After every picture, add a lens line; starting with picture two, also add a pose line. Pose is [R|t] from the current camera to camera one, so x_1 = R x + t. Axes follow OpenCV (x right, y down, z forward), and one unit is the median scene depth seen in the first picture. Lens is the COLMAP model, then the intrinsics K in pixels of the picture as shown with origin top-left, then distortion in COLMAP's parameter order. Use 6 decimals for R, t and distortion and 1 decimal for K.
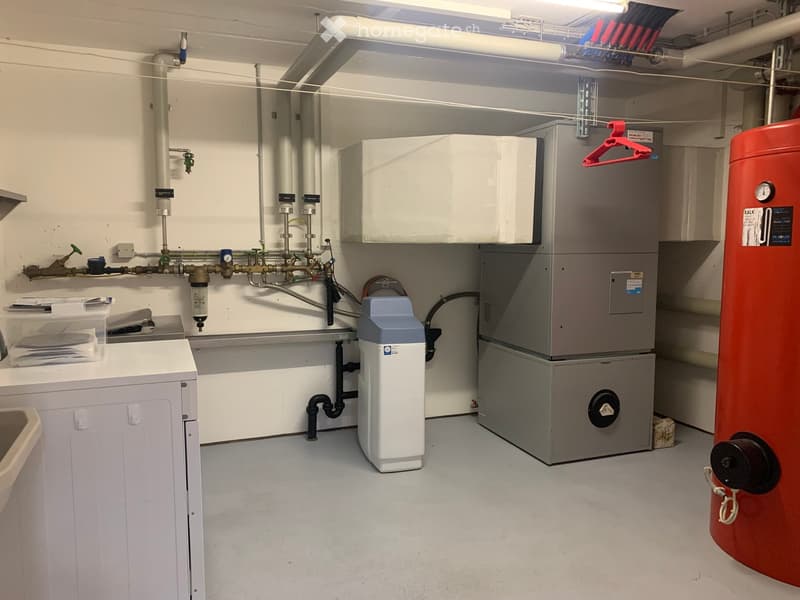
lens RADIAL K [[615.2, 0, 400.0], [0, 615.2, 300.0], [0, 0, 1]] dist [0.061172, -0.005881]
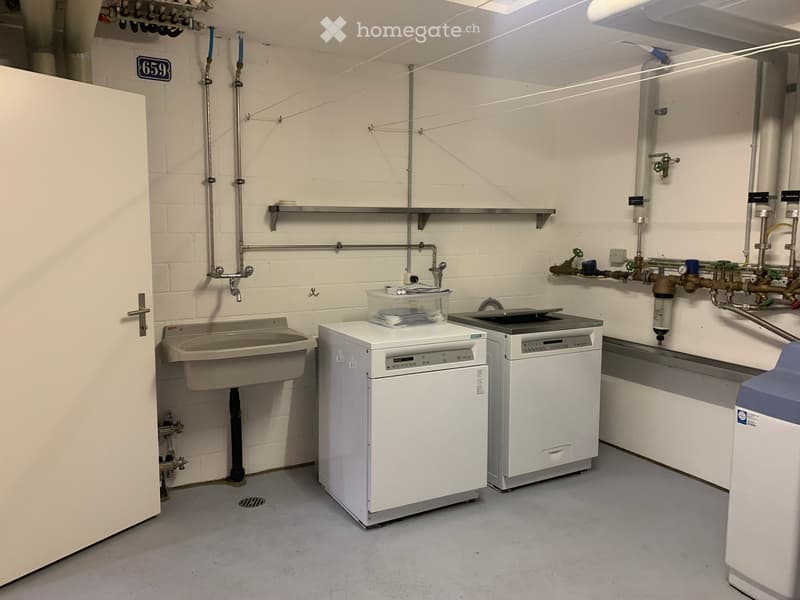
lens RADIAL K [[615.2, 0, 400.0], [0, 615.2, 300.0], [0, 0, 1]] dist [0.061172, -0.005881]
pose [[0.154584, 0.120613, -0.980590, 0.549787], [-0.113985, 0.988070, 0.103564, -0.071236], [0.981382, 0.095763, 0.166488, 0.455551]]
